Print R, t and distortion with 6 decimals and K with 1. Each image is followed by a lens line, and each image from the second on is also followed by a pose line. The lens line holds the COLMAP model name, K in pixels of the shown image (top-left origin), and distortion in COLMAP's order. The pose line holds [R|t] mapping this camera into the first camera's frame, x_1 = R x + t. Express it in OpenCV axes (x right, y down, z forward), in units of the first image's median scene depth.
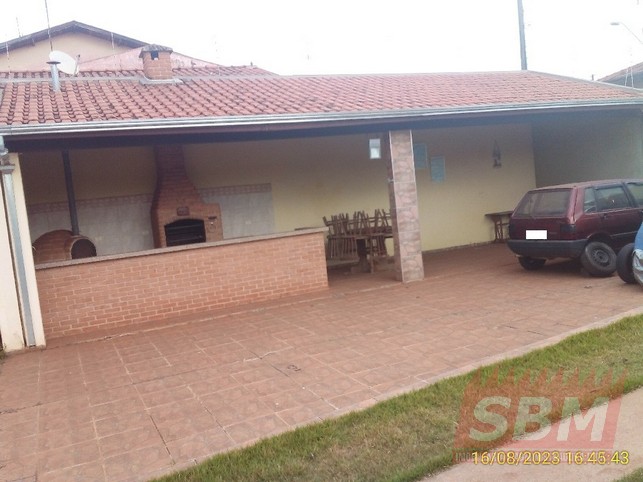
lens RADIAL K [[585.8, 0, 320.0], [0, 585.8, 242.0], [0, 0, 1]] dist [0.014723, 0.000000]
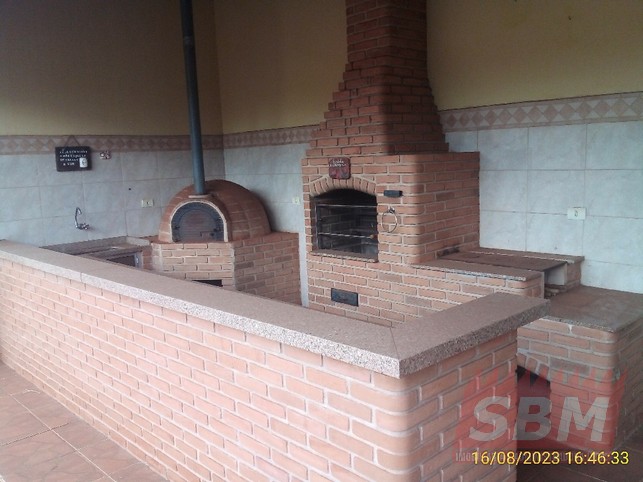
lens RADIAL K [[585.8, 0, 321.0], [0, 585.8, 241.4], [0, 0, 1]] dist [0.014723, 0.000000]
pose [[0.323490, 0.228933, -0.918120, 0.147854], [-0.058223, 0.973268, 0.222169, -0.091970], [0.944439, -0.018413, 0.328171, 0.841114]]
